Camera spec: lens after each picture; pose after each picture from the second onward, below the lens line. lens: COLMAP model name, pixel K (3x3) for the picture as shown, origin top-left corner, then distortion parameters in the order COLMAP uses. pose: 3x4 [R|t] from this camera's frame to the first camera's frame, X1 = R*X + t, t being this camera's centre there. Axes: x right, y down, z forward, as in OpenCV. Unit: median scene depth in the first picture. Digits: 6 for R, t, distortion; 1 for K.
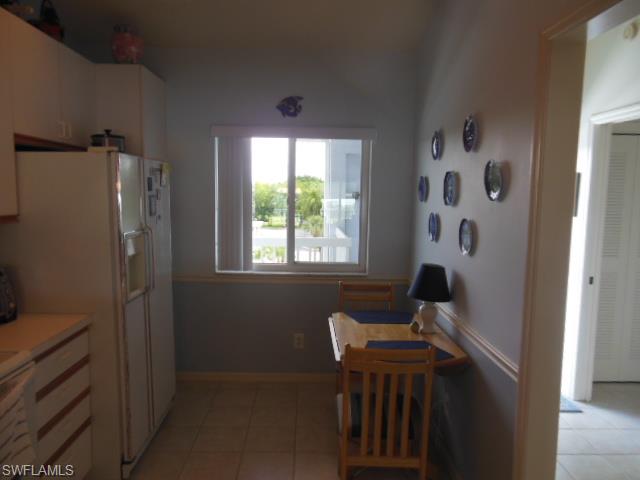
lens RADIAL K [[487.6, 0, 316.9], [0, 487.6, 243.8], [0, 0, 1]] dist [-0.075258, 0.113866]
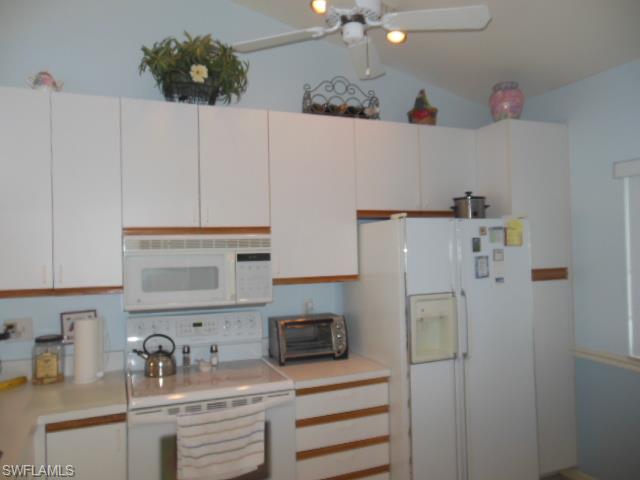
lens RADIAL K [[487.6, 0, 316.9], [0, 487.6, 243.8], [0, 0, 1]] dist [-0.075258, 0.113866]
pose [[0.353091, -0.039108, -0.934771, 0.399261], [-0.070014, 0.995220, -0.068084, -0.036028], [0.932966, 0.089487, 0.348665, 0.353131]]
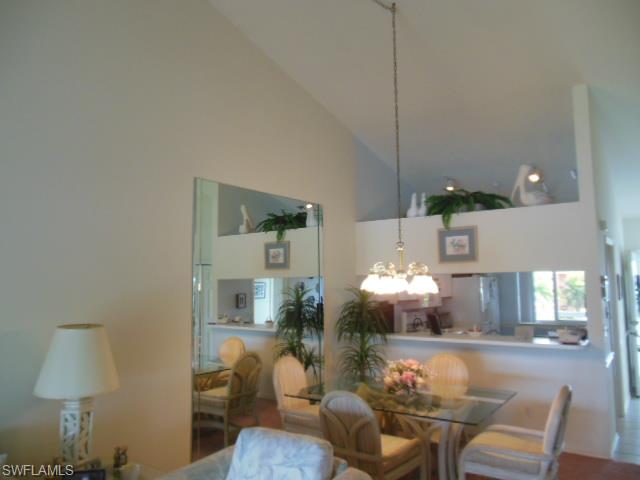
lens RADIAL K [[487.6, 0, 316.9], [0, 487.6, 243.8], [0, 0, 1]] dist [-0.075258, 0.113866]
pose [[0.802353, -0.081448, -0.591266, 0.493695], [-0.037510, 0.981806, -0.186147, 0.187058], [0.595670, 0.171534, 0.784700, -1.737919]]
